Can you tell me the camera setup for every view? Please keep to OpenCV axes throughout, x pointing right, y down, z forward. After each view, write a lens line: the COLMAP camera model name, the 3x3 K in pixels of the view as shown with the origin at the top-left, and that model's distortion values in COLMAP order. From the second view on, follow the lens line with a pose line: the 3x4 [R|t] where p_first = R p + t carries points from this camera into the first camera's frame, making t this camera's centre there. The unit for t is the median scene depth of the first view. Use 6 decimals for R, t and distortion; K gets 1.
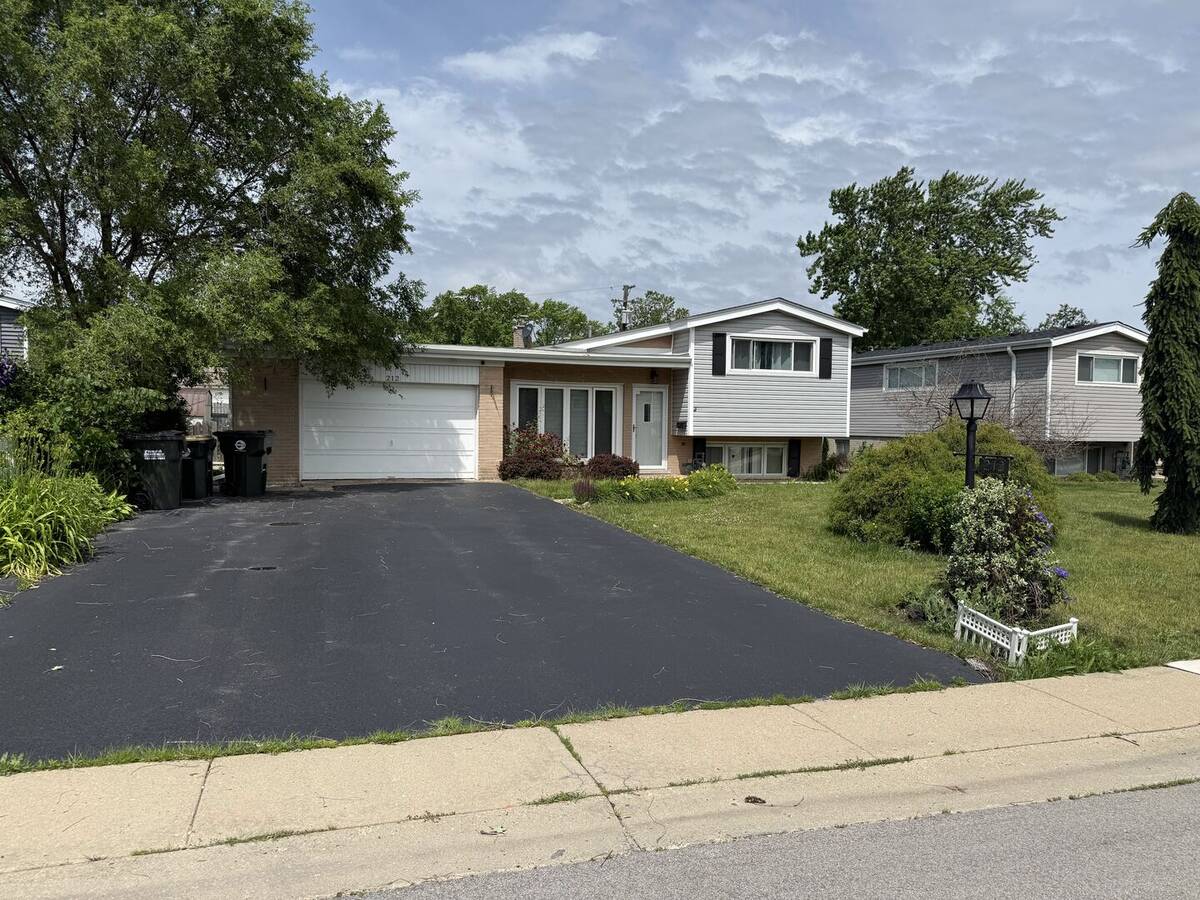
lens RADIAL K [[875.2, 0, 600.0], [0, 875.2, 450.0], [0, 0, 1]] dist [0.022144, 0.003293]
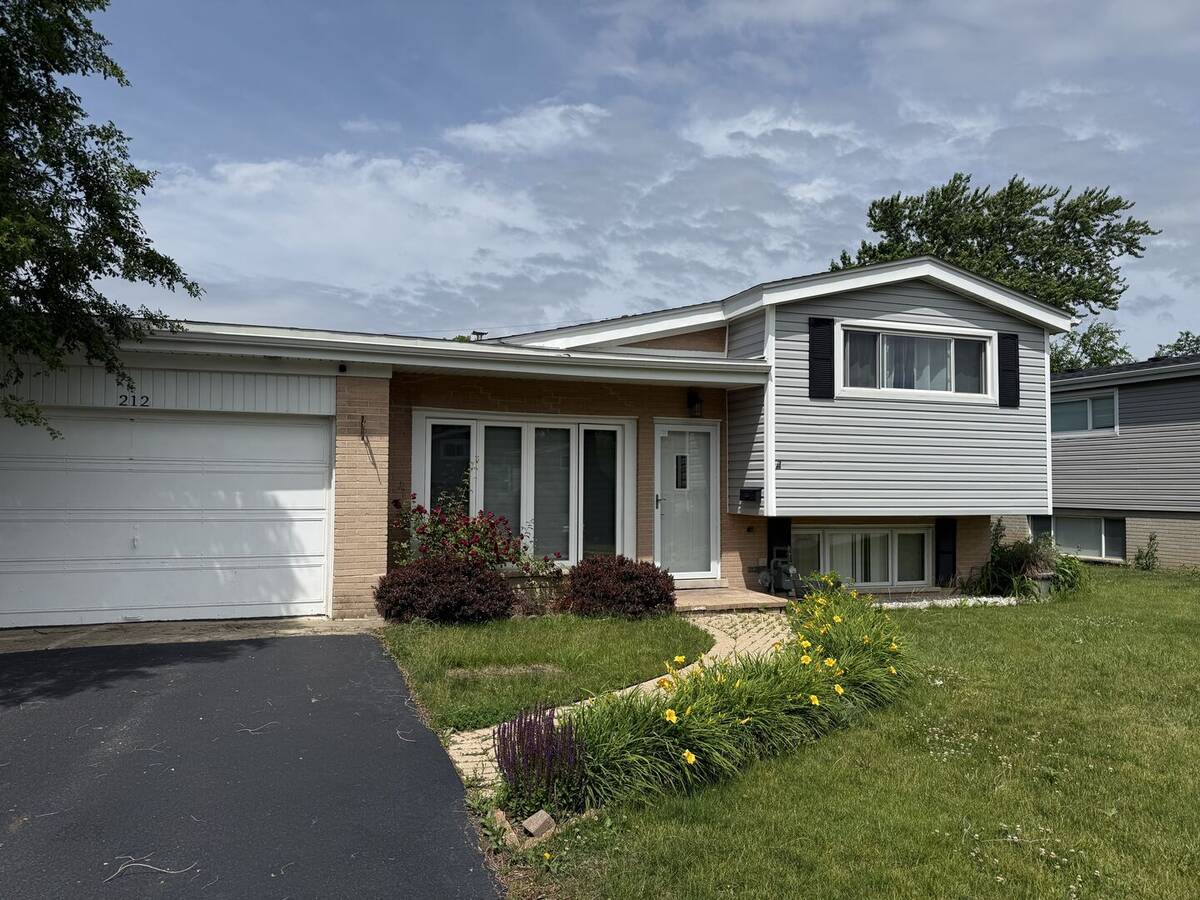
lens RADIAL K [[856.7, 0, 600.0], [0, 856.7, 450.0], [0, 0, 1]] dist [0.055830, -0.087014]
pose [[0.999928, -0.007494, 0.009349, -0.000367], [0.008142, 0.997421, -0.071310, -0.019249], [-0.008791, 0.071381, 0.997410, 0.476519]]
